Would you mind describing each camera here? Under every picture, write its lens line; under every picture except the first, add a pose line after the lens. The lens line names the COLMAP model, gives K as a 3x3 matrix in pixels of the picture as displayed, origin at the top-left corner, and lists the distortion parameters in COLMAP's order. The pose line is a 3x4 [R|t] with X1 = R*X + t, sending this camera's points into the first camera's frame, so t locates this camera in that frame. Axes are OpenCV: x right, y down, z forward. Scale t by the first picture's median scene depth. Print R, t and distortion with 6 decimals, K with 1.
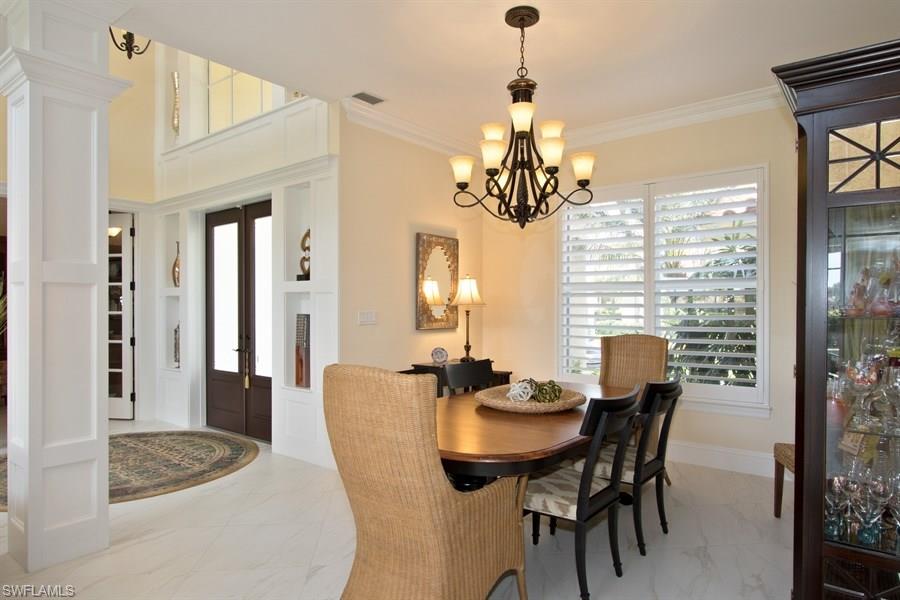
lens RADIAL K [[558.3, 0, 449.0], [0, 558.3, 304.5], [0, 0, 1]] dist [0.000183, 0.000001]
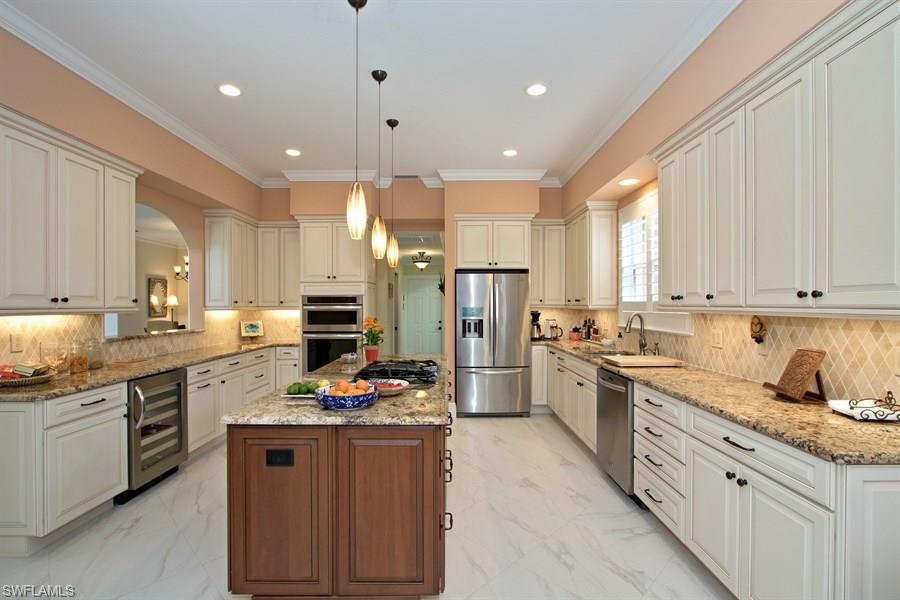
lens RADIAL K [[418.1, 0, 446.1], [0, 418.1, 304.4], [0, 0, 1]] dist [-0.003934, -0.000275]
pose [[0.786205, 0.002463, 0.617961, -0.159378], [-0.005700, 0.999978, 0.003266, -0.022007], [-0.617939, -0.006090, 0.786202, -1.247880]]
